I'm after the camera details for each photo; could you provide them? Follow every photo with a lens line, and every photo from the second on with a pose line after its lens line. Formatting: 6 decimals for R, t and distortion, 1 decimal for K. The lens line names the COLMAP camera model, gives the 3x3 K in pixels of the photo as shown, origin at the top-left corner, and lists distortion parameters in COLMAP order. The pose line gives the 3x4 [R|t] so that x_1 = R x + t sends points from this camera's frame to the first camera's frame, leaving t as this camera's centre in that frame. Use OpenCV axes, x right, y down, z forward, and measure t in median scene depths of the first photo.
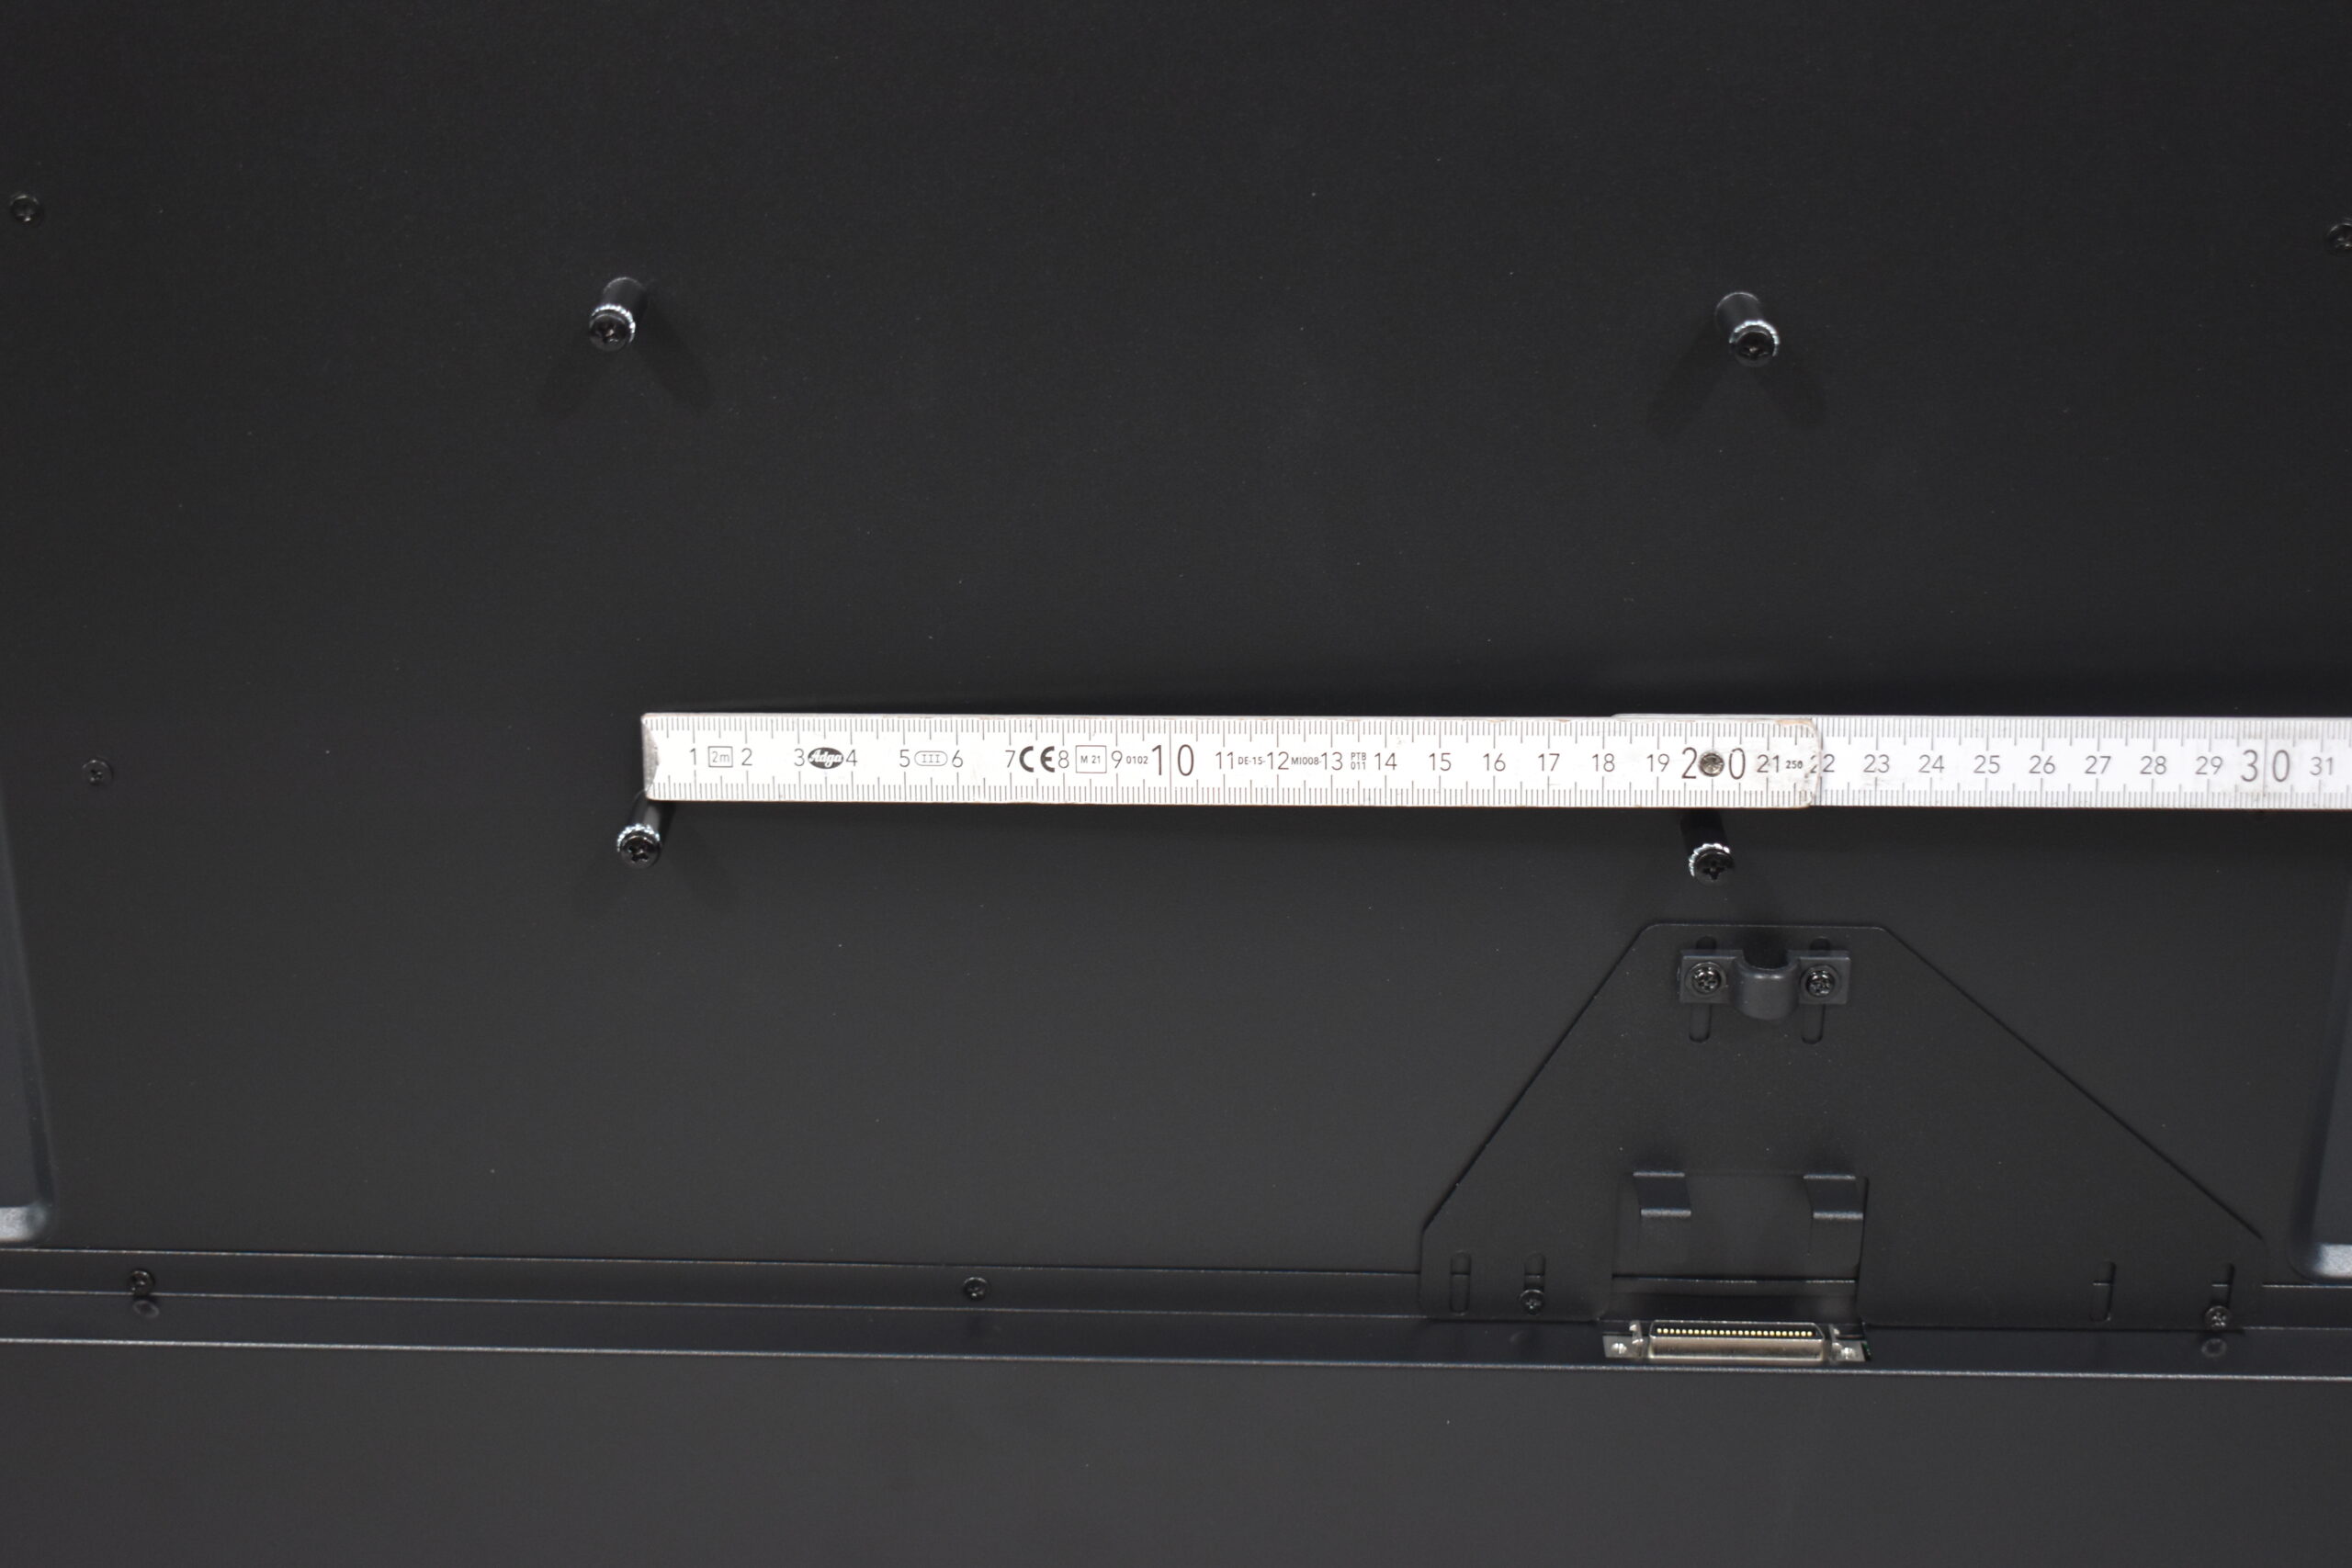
lens RADIAL K [[3878.5, 0, 1189.7], [0, 3878.5, 788.7], [0, 0, 1]] dist [0.045131, 0.000000]
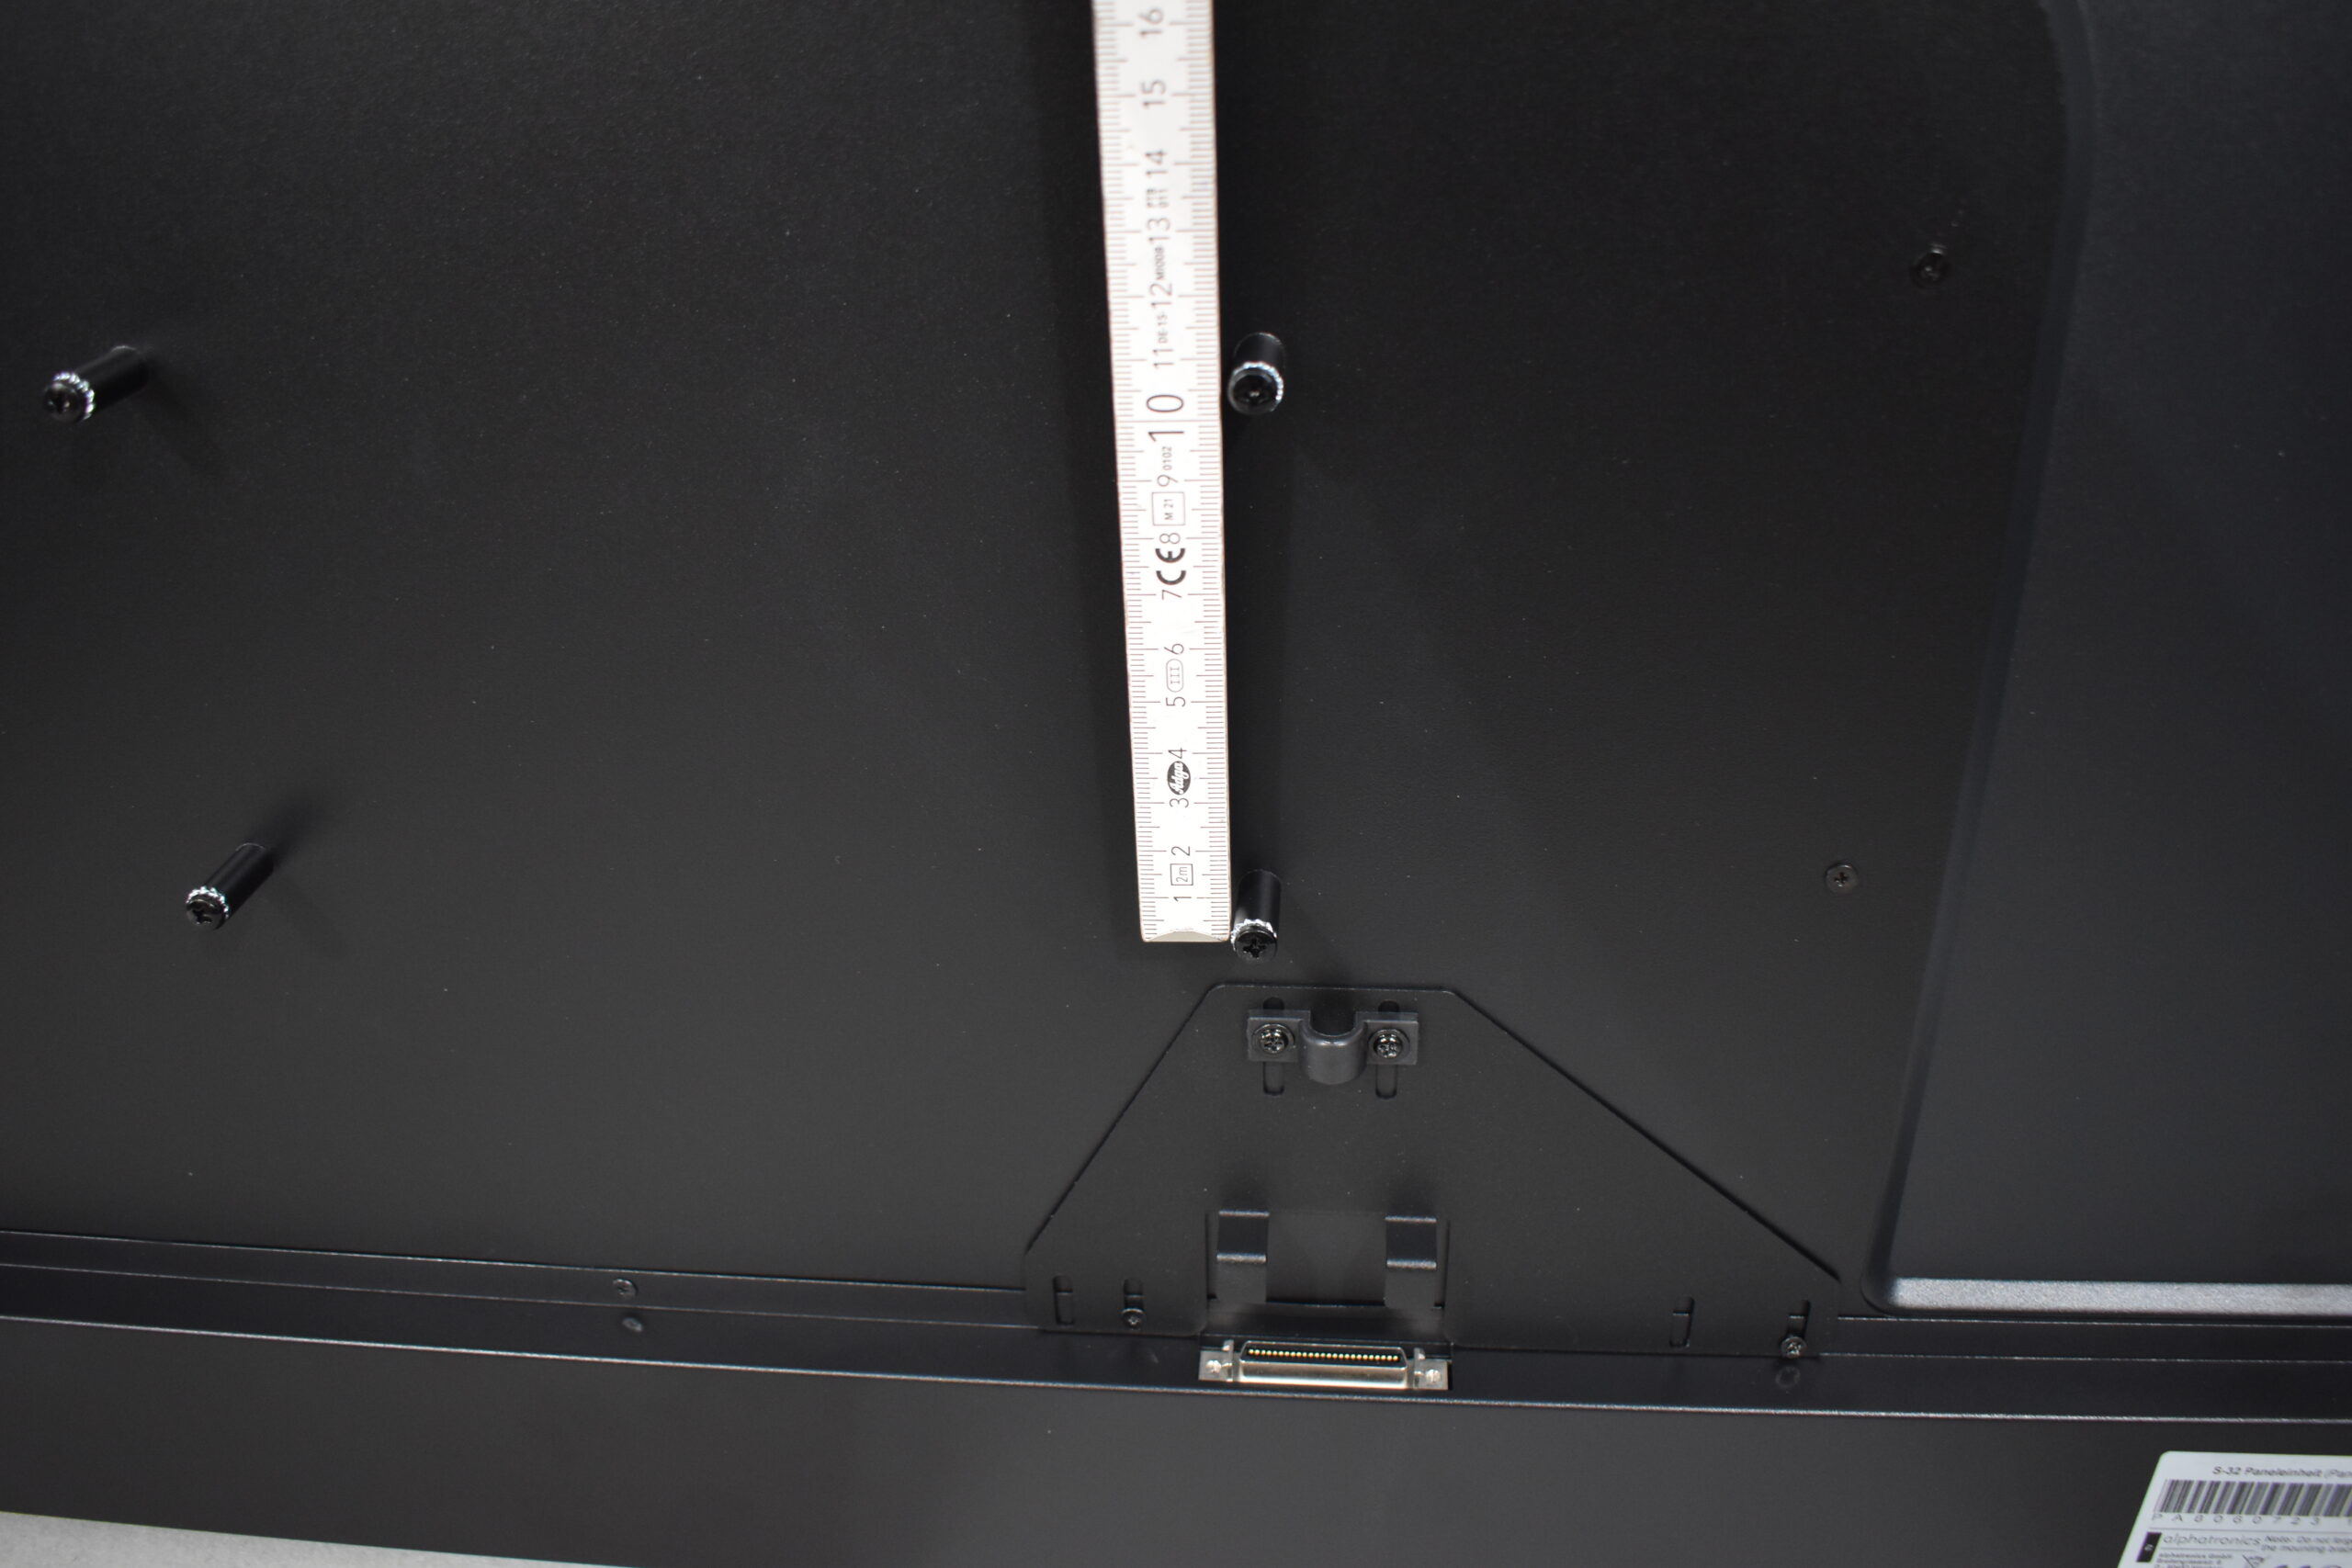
lens RADIAL K [[2046.1, 0, 1164.7], [0, 2046.1, 784.7], [0, 0, 1]] dist [-0.086277, -0.013596]
pose [[0.995606, 0.005196, -0.093498, 0.149770], [0.001064, 0.997767, 0.066776, -0.049340], [0.093637, -0.066582, 0.993378, 0.471684]]
